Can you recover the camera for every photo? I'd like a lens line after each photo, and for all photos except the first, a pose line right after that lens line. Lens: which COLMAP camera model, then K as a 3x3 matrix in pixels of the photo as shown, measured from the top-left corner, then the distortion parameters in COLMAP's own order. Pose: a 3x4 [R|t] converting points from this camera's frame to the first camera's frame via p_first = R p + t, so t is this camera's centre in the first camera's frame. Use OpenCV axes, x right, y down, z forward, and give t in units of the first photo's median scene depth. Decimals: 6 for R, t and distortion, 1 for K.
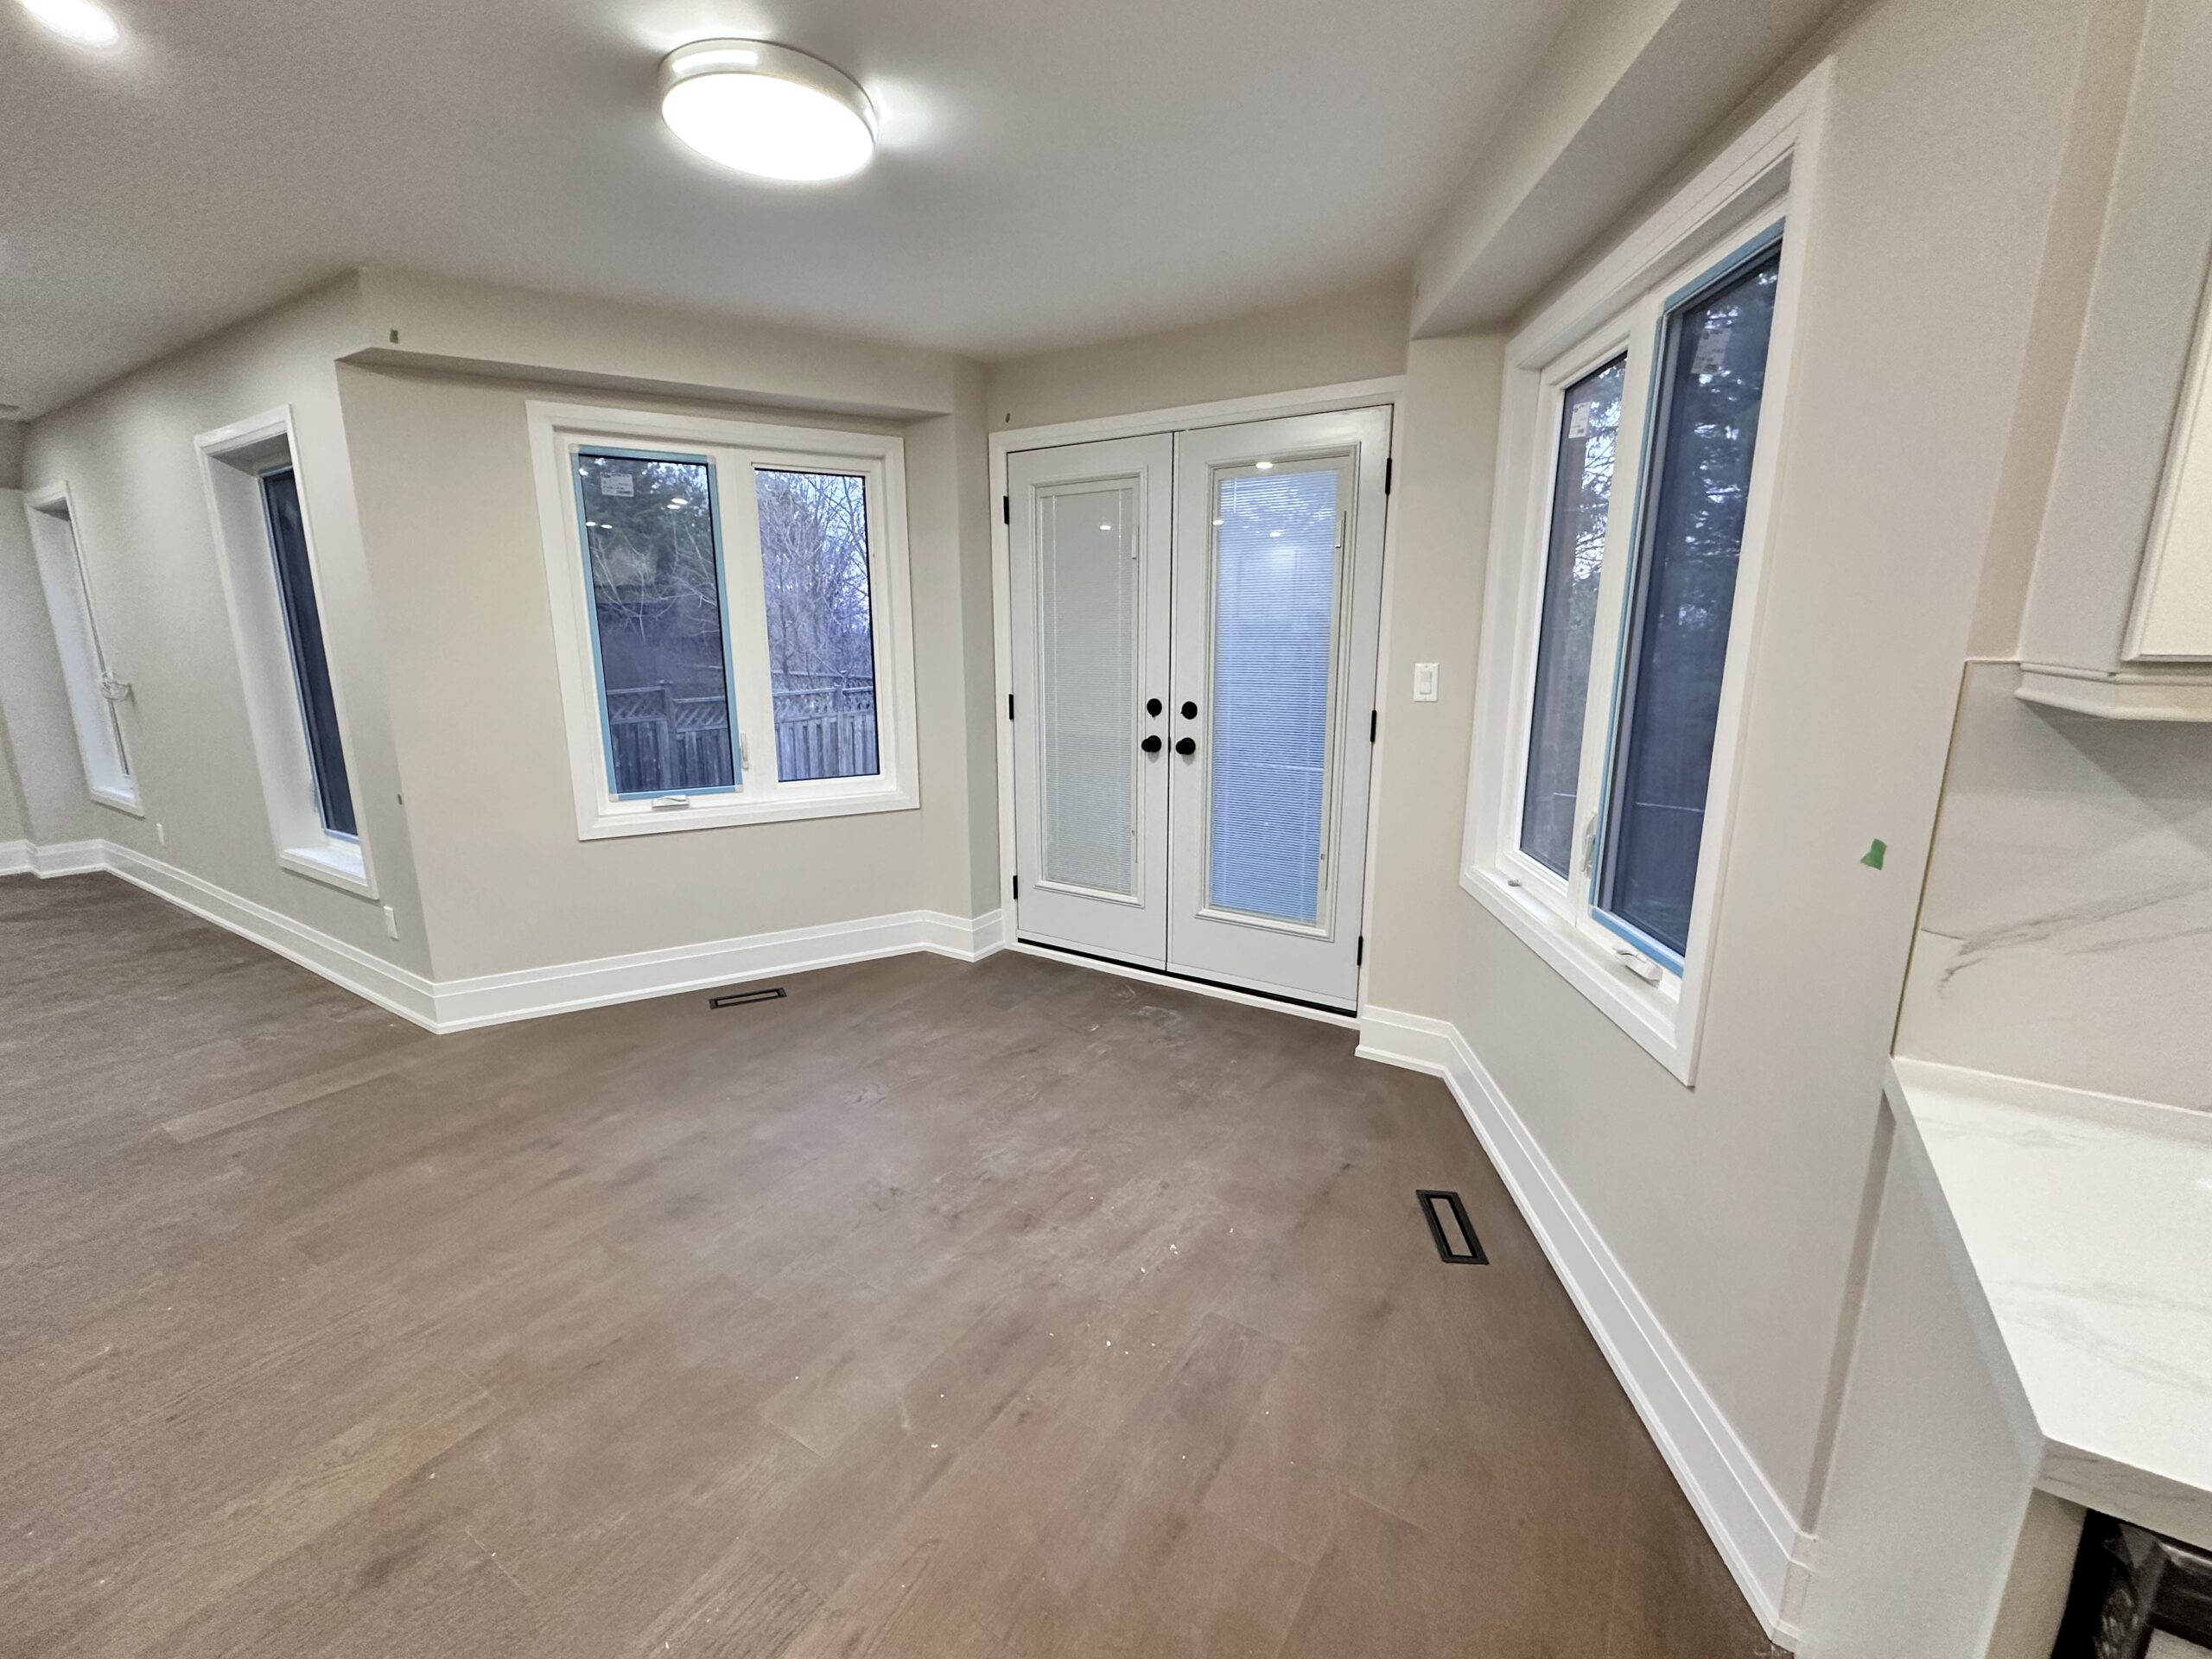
lens RADIAL K [[933.7, 0, 1106.0], [0, 933.7, 829.5], [0, 0, 1]] dist [-0.000101, -0.000010]
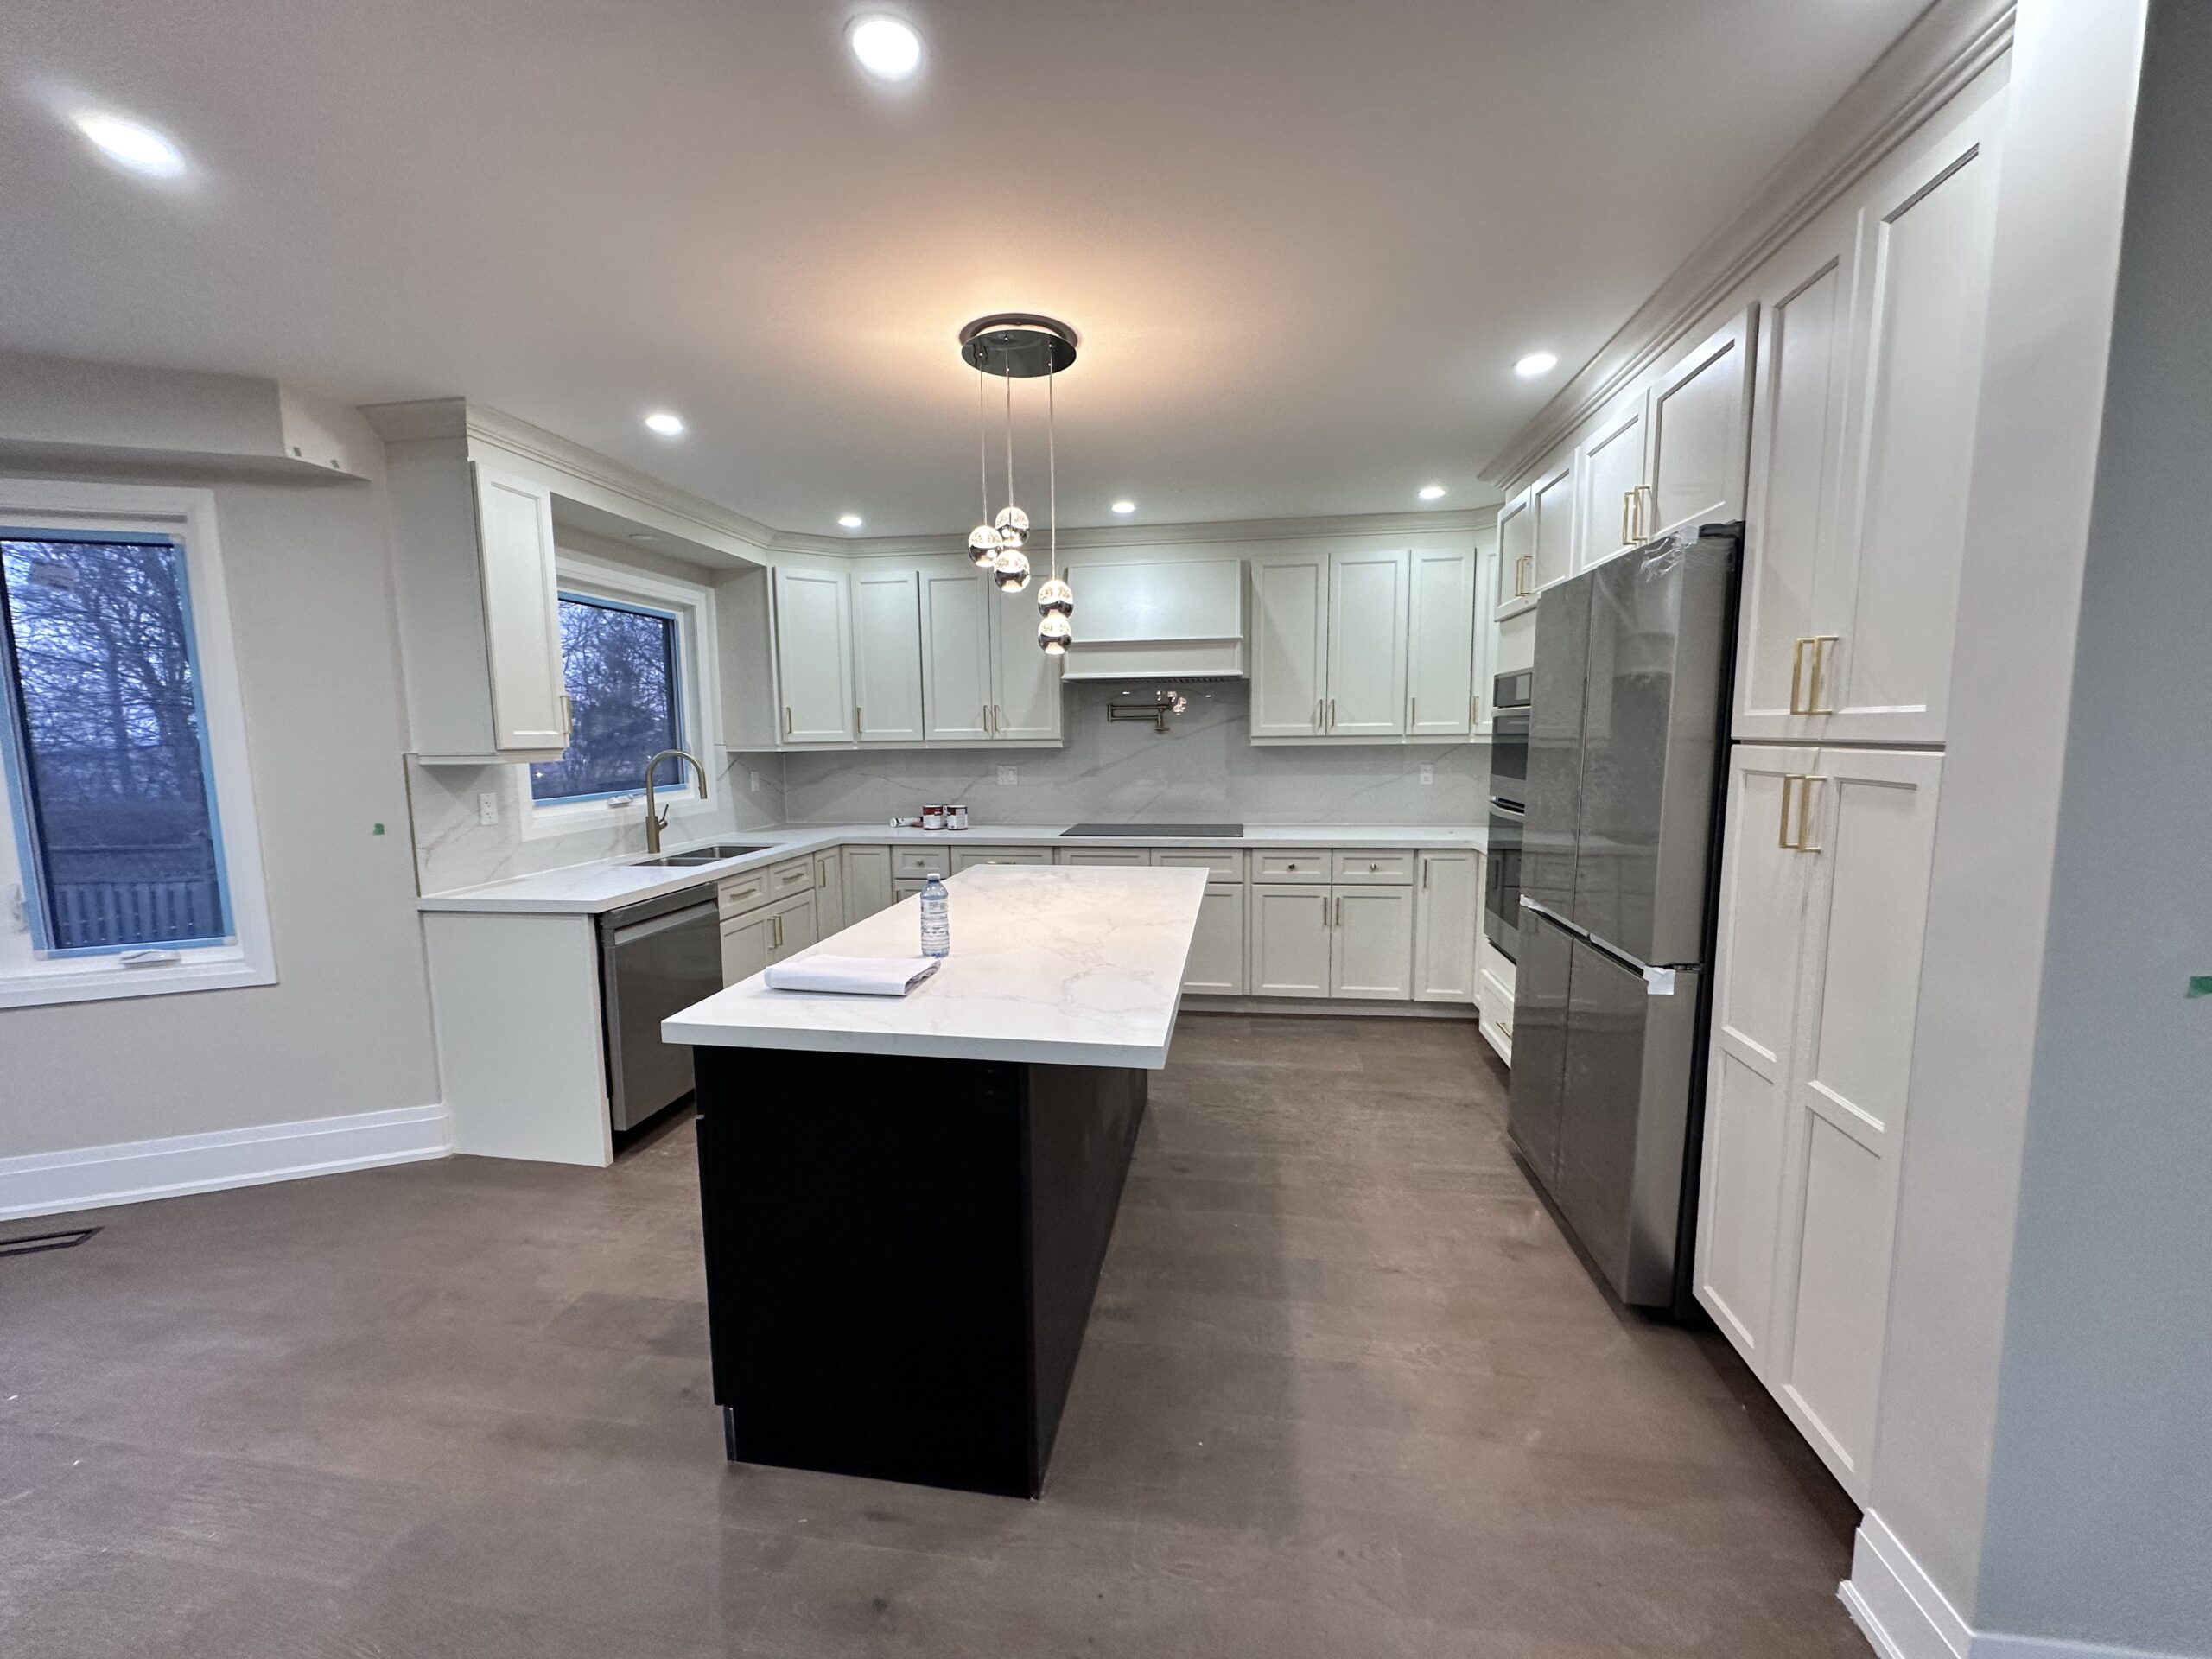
lens RADIAL K [[881.9, 0, 1106.0], [0, 881.9, 829.5], [0, 0, 1]] dist [-0.000256, 0.000154]
pose [[-0.404718, -0.099290, 0.909035, -1.690406], [0.203577, 0.959357, 0.195423, -0.030629], [-0.891493, 0.264150, -0.368056, 0.082609]]
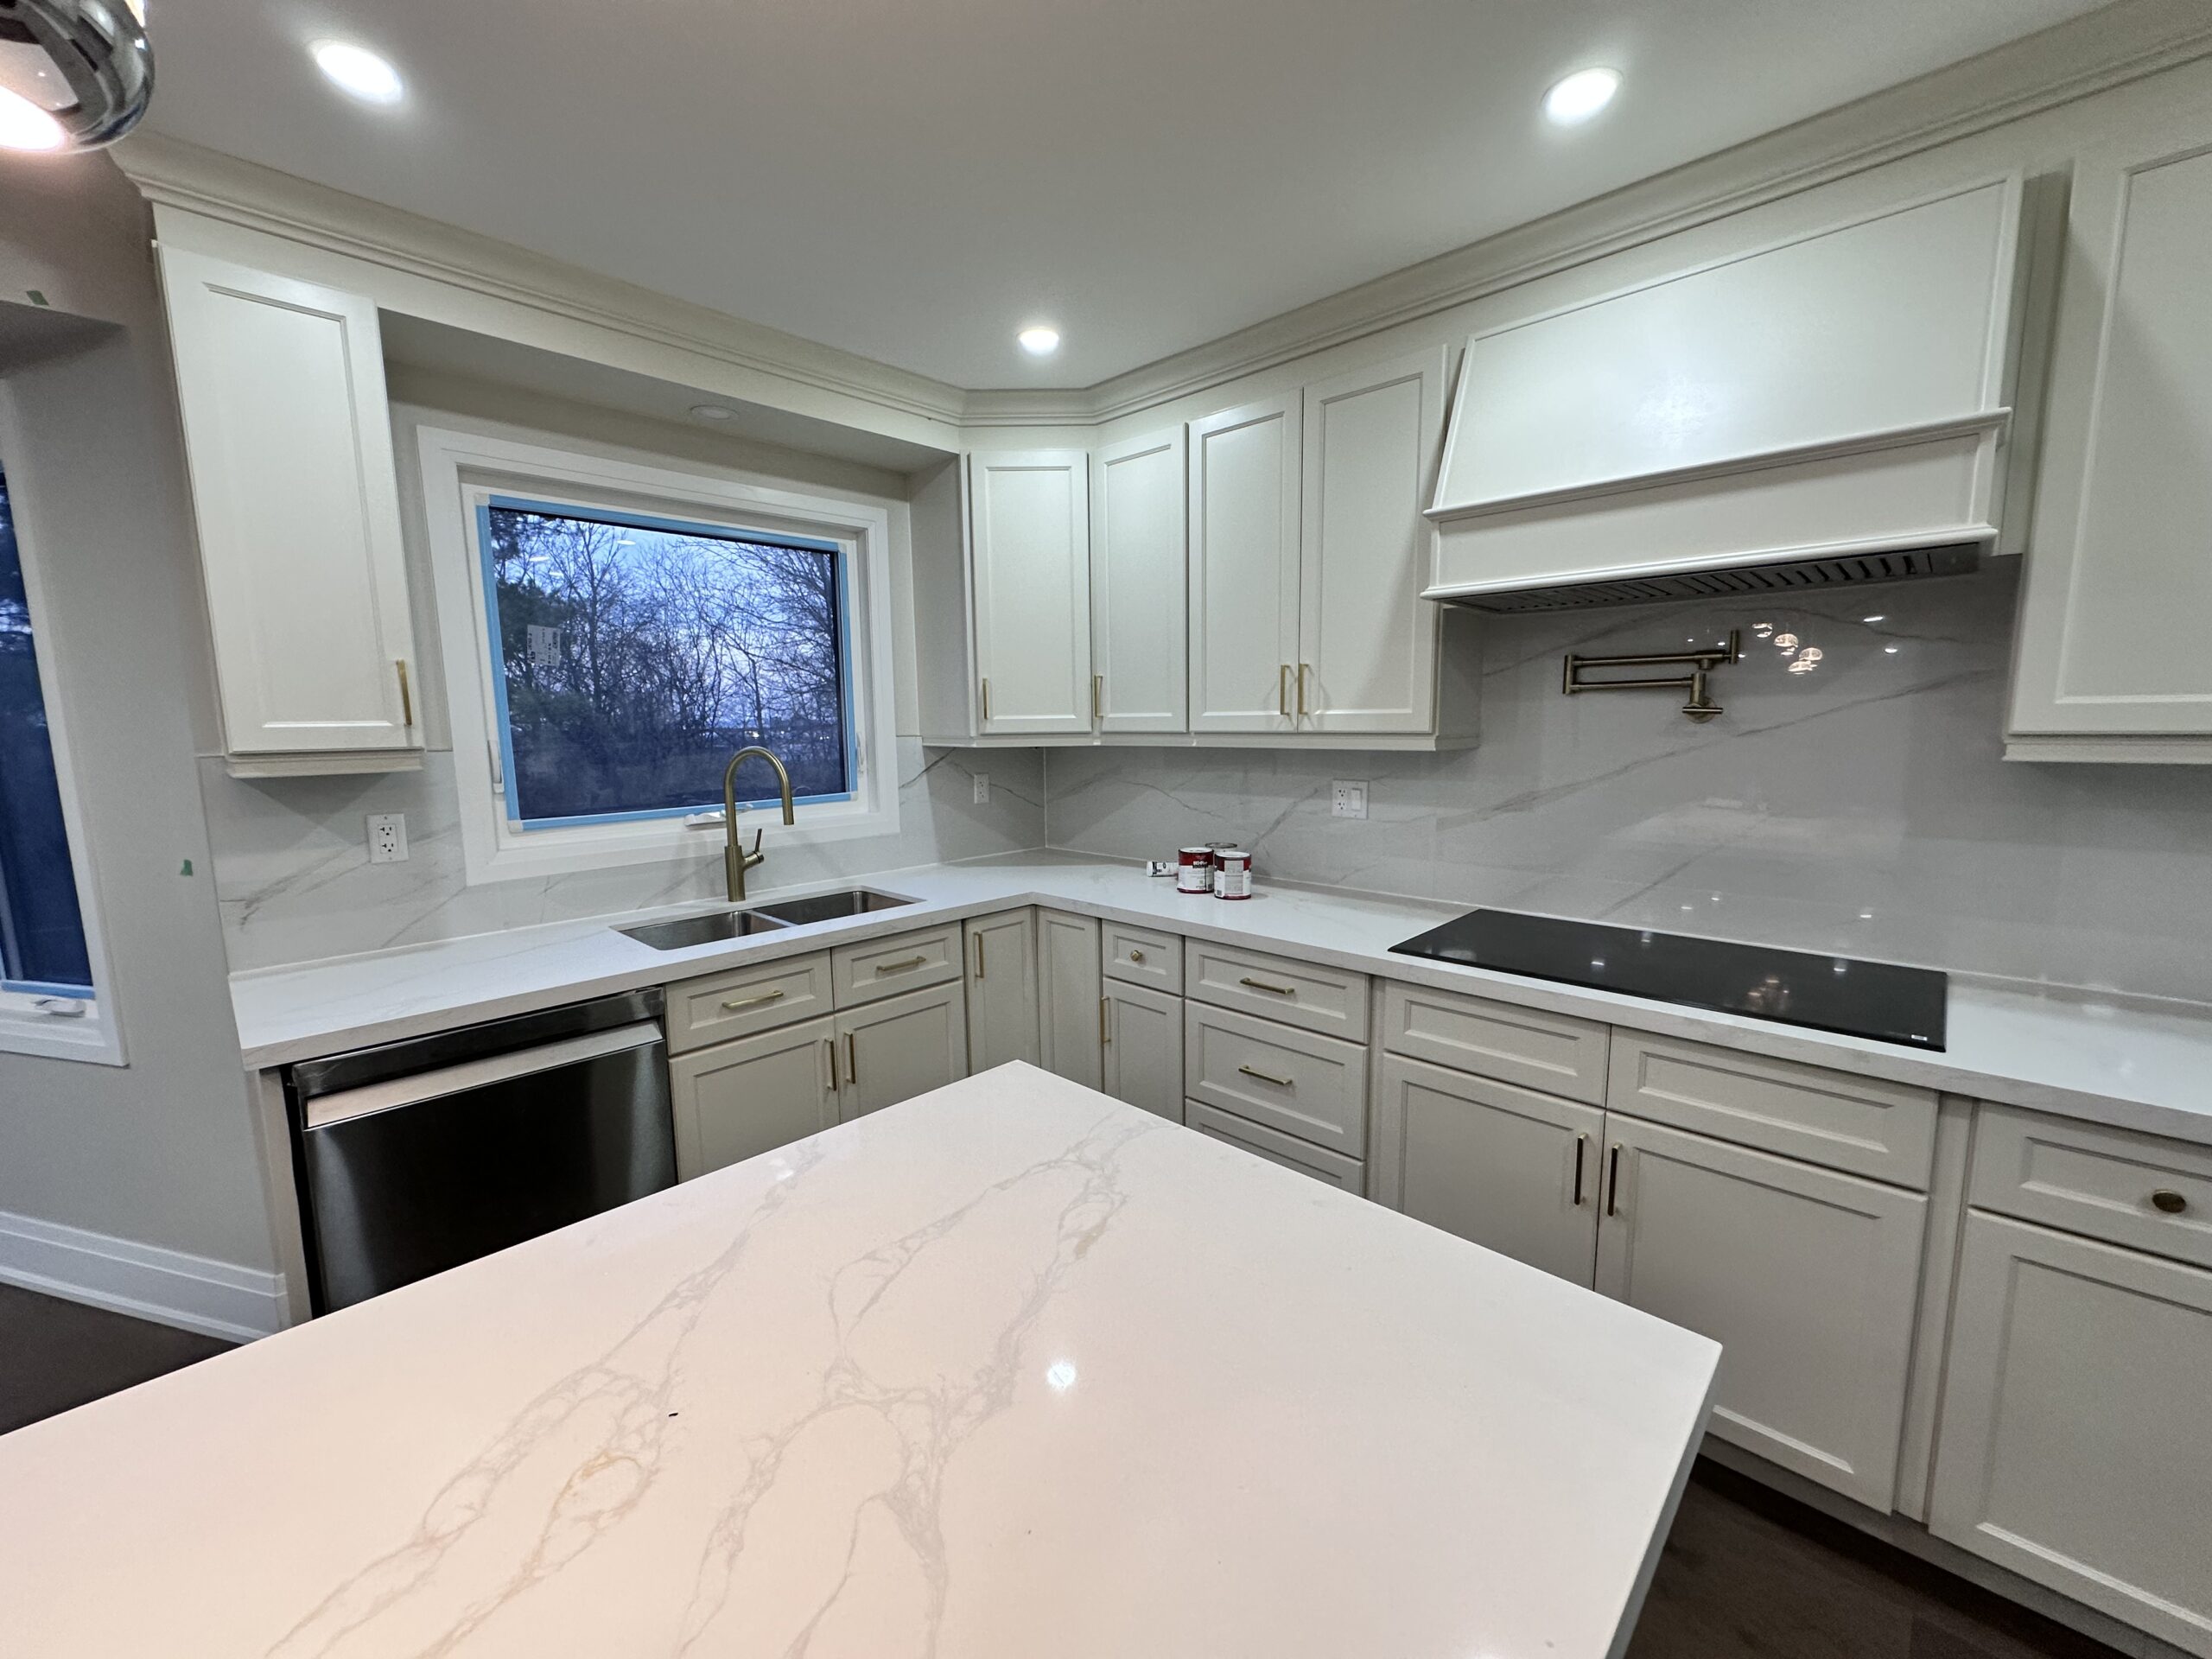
lens RADIAL K [[881.9, 0, 1106.0], [0, 881.9, 829.5], [0, 0, 1]] dist [-0.000256, 0.000154]
pose [[0.198452, -0.129575, 0.971508, -0.318305], [0.220376, 0.971740, 0.084589, 0.149302], [-0.955014, 0.197310, 0.221398, -0.768214]]
